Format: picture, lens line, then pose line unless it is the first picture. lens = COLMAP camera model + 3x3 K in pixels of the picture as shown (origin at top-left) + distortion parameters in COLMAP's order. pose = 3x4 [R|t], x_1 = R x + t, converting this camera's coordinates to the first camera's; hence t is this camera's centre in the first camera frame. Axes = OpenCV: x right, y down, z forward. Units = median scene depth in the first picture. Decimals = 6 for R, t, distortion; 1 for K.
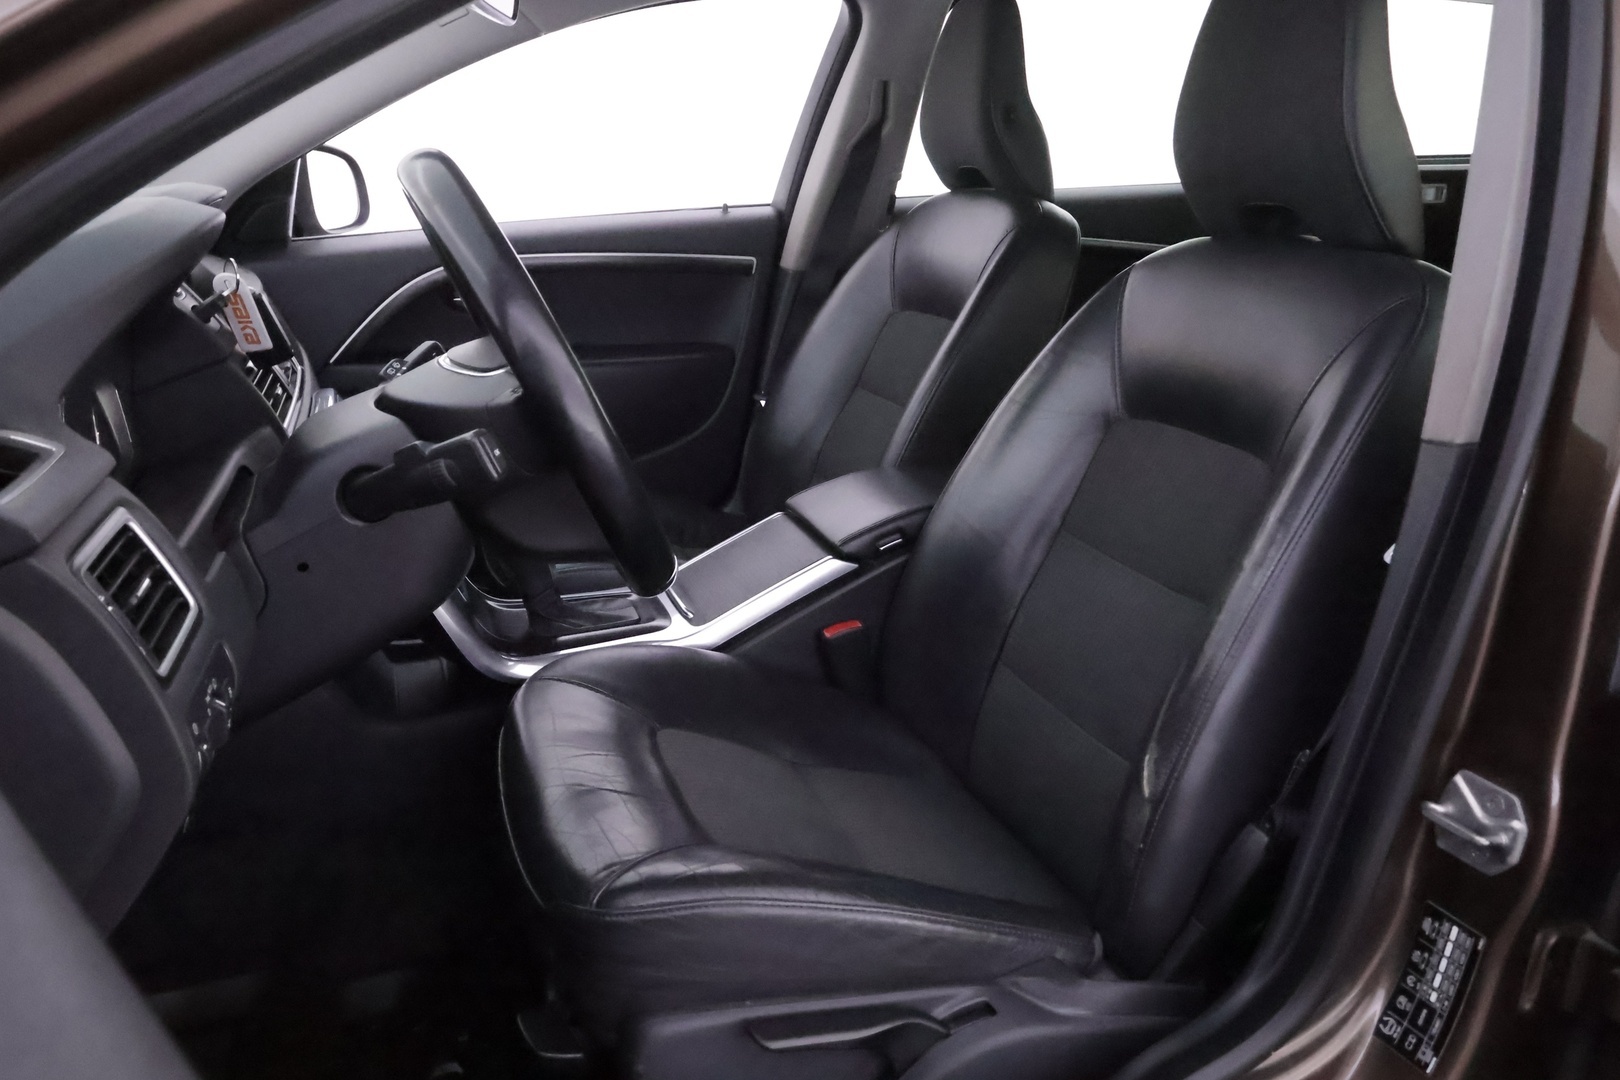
lens RADIAL K [[1263.5, 0, 810.0], [0, 1263.5, 540.0], [0, 0, 1]] dist [-0.003458, 0.003435]
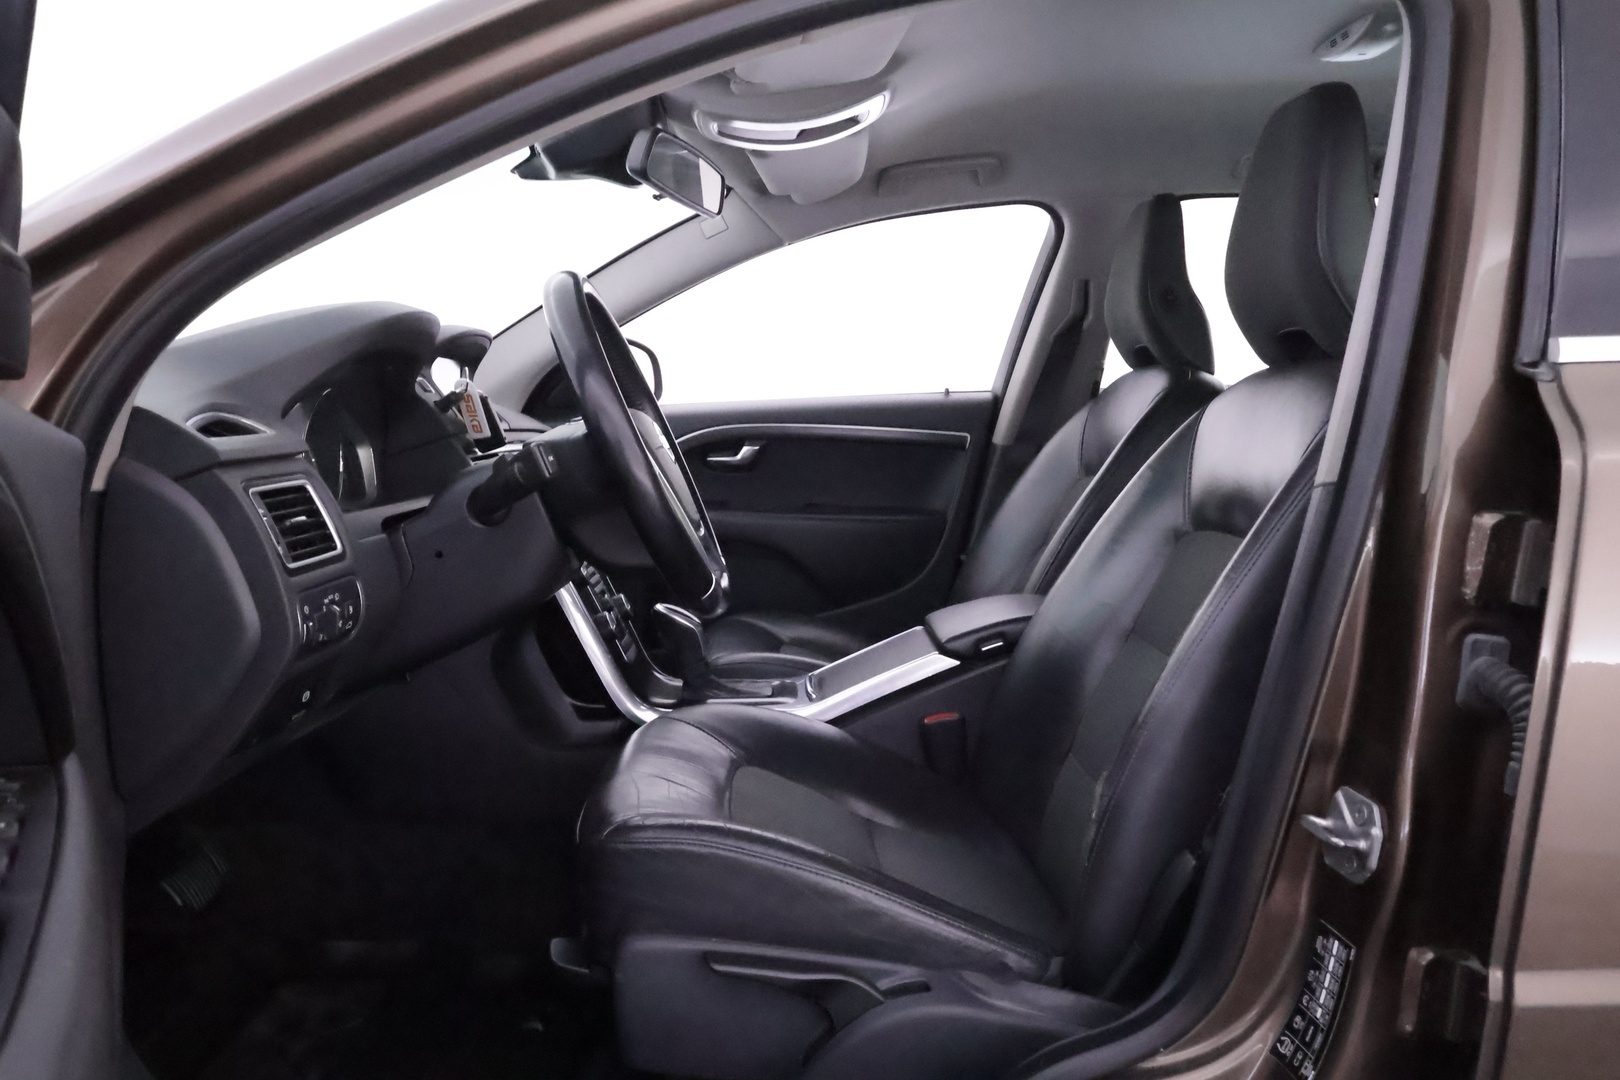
lens RADIAL K [[1268.1, 0, 810.0], [0, 1268.1, 540.0], [0, 0, 1]] dist [0.019594, 0.001329]
pose [[0.951335, 0.040537, -0.305480, 0.390246], [-0.101812, 0.976990, -0.187418, 0.215978], [0.290853, 0.209399, 0.933572, -0.172213]]
